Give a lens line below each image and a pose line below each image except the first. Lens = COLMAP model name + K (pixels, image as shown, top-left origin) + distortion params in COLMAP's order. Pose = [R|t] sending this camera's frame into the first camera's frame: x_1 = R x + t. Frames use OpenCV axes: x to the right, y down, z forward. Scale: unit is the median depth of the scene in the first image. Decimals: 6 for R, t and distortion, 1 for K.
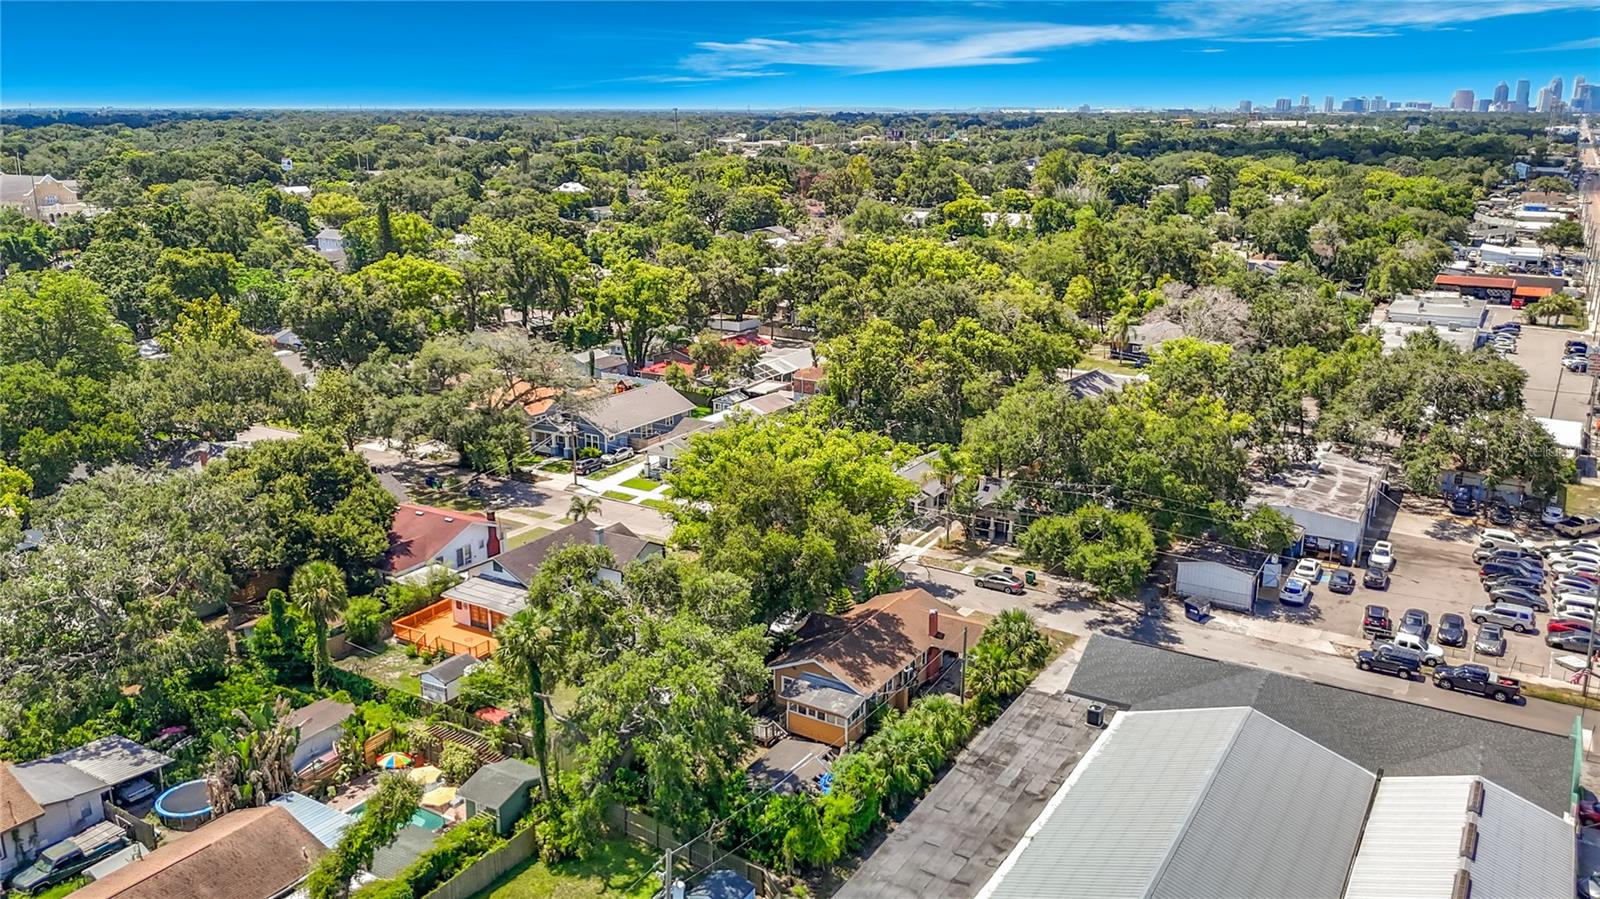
lens RADIAL K [[1215.5, 0, 832.4], [0, 1215.5, 375.8], [0, 0, 1]] dist [0.035365, -0.005550]
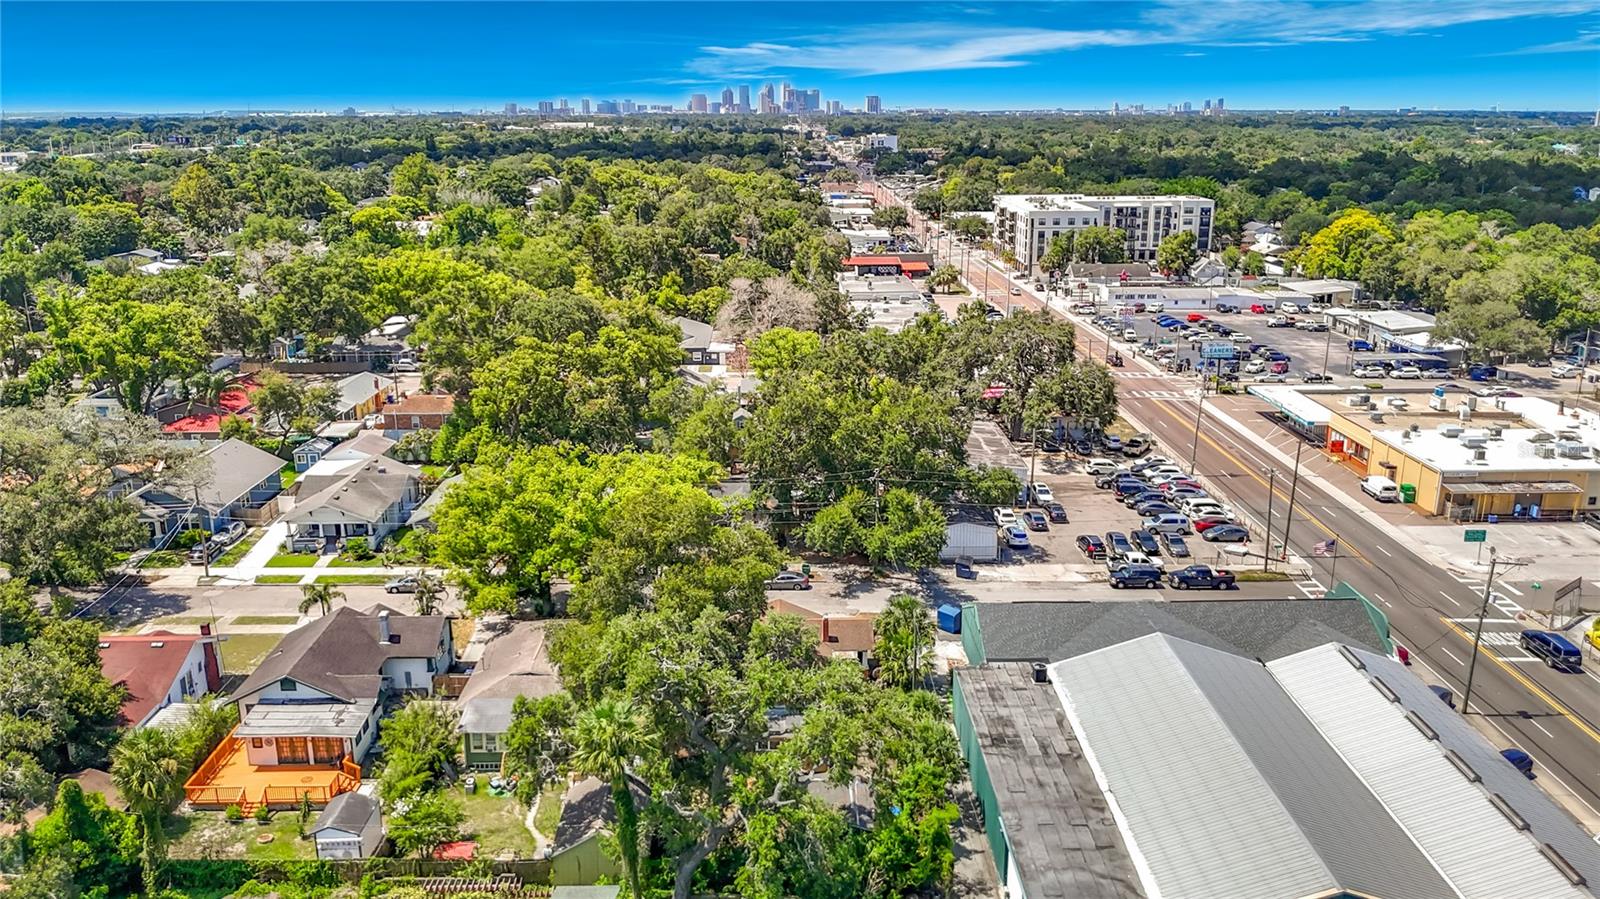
lens RADIAL K [[1211.5, 0, 803.7], [0, 1211.5, 369.0], [0, 0, 1]] dist [0.060547, -0.050291]
pose [[0.857652, -0.111157, 0.502073, -0.345606], [0.114464, 0.993129, 0.024344, -0.029144], [-0.501329, 0.036591, 0.864482, 0.116561]]
